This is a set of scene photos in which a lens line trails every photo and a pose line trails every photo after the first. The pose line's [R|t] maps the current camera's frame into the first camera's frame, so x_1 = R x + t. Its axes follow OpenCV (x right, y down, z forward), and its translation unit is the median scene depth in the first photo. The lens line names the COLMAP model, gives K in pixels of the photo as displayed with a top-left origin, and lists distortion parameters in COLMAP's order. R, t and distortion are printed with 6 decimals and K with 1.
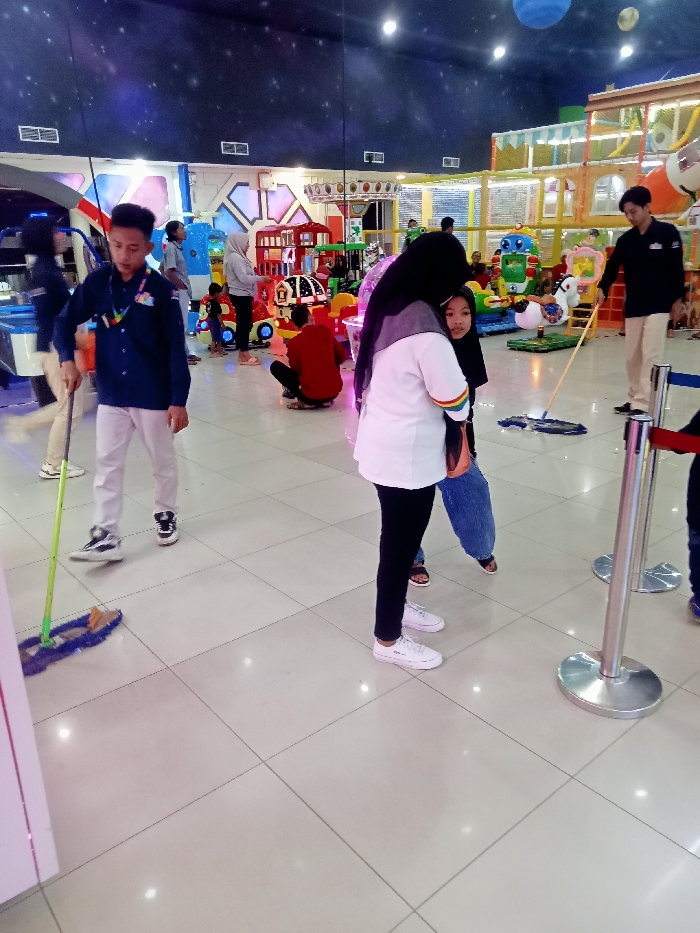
lens RADIAL K [[682.4, 0, 350.0], [0, 682.4, 466.5], [0, 0, 1]] dist [0.024500, -0.003753]
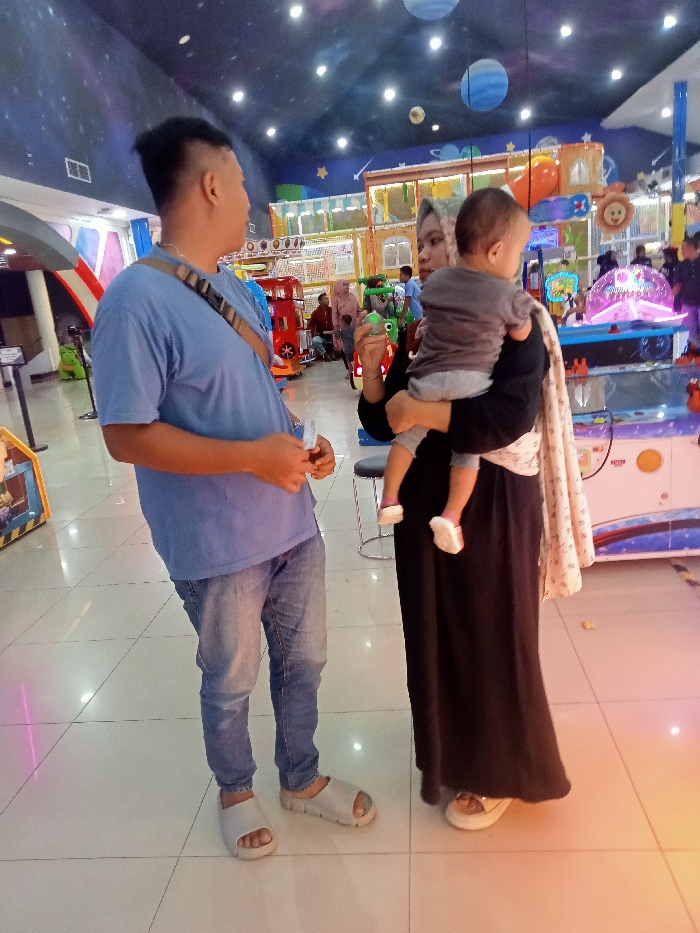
lens RADIAL K [[682.4, 0, 350.0], [0, 682.4, 466.5], [0, 0, 1]] dist [0.024500, -0.003753]
pose [[0.727461, -0.226441, 0.647707, -0.622490], [0.303039, 0.952951, -0.007198, -0.059013], [-0.615604, 0.201516, 0.761855, 0.237168]]
